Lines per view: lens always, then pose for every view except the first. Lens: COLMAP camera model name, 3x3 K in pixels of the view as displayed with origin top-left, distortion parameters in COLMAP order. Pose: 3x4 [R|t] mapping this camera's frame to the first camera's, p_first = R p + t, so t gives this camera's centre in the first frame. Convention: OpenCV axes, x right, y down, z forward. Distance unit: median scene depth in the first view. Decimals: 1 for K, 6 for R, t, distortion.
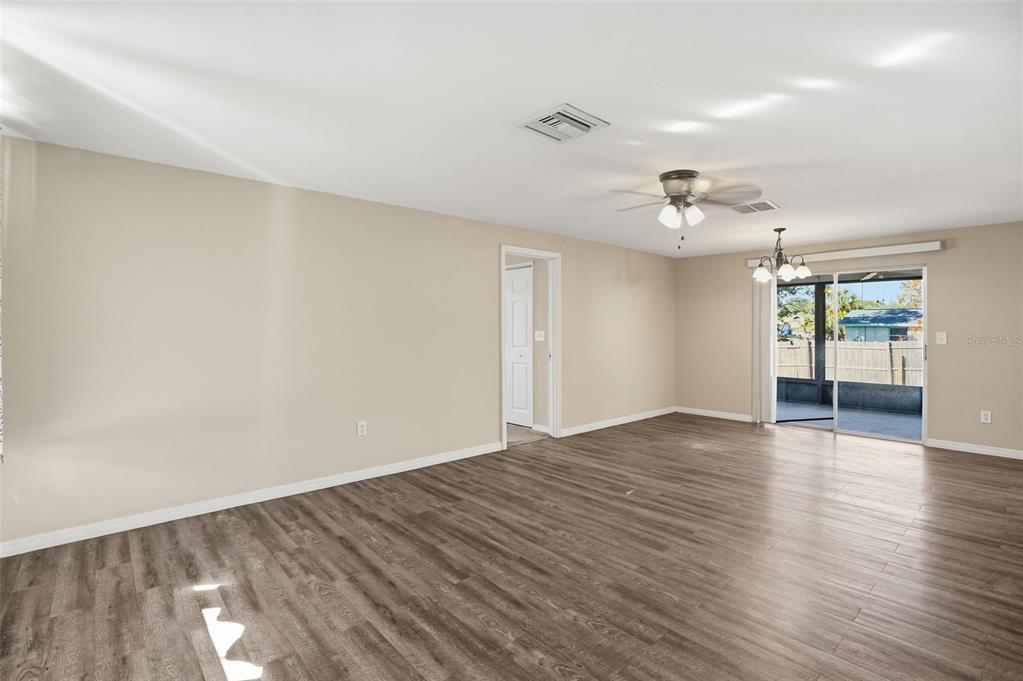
lens RADIAL K [[483.9, 0, 517.4], [0, 483.9, 334.1], [0, 0, 1]] dist [-0.059471, 0.018176]
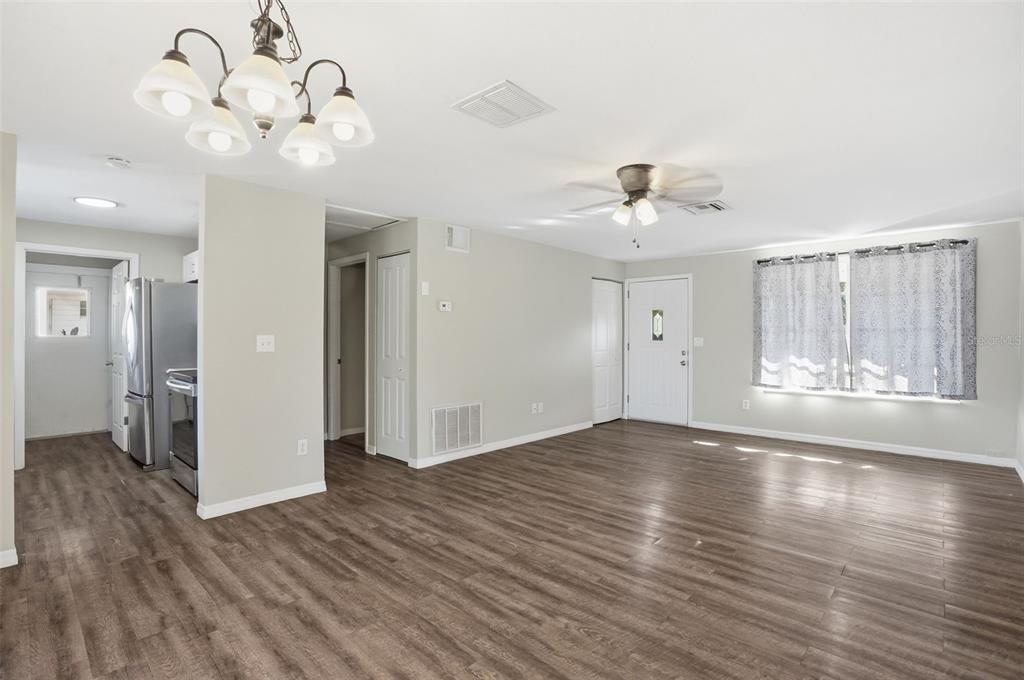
lens RADIAL K [[484.4, 0, 511.4], [0, 484.4, 333.7], [0, 0, 1]] dist [-0.059471, 0.018176]
pose [[-0.996800, -0.004682, -0.079799, 0.485954], [-0.005456, 0.999940, 0.009482, -0.013605], [0.079750, 0.009887, -0.996766, 1.410780]]
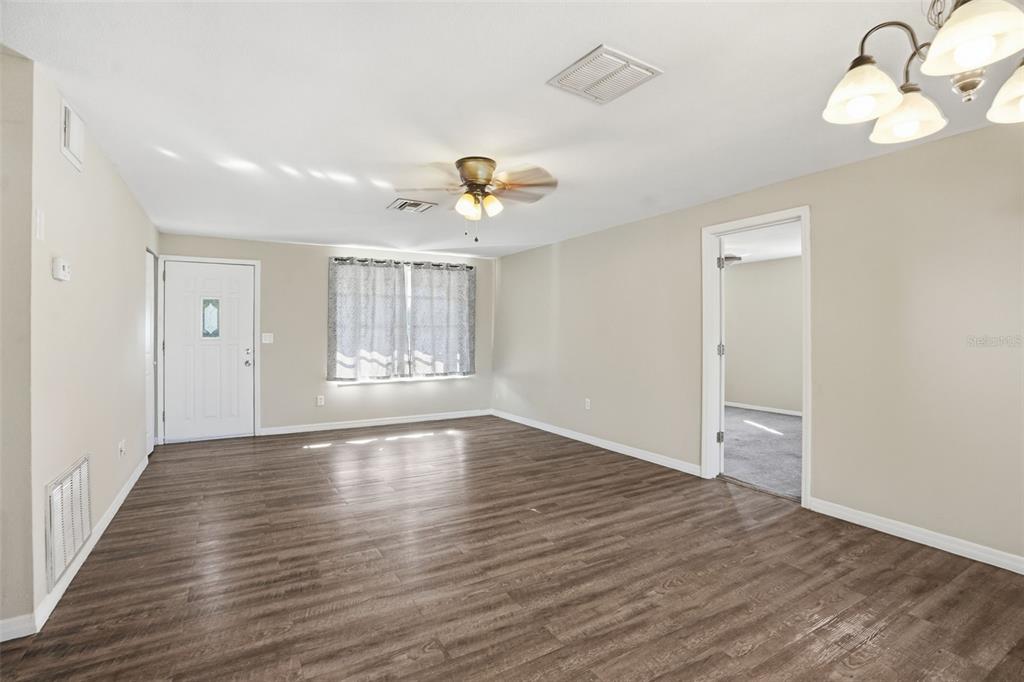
lens RADIAL K [[484.4, 0, 501.3], [0, 484.4, 330.1], [0, 0, 1]] dist [-0.059471, 0.018176]
pose [[-0.215033, -0.008449, -0.976570, 0.912784], [-0.012565, 0.999904, -0.005884, -0.000746], [0.976526, 0.011005, -0.215118, 0.912614]]
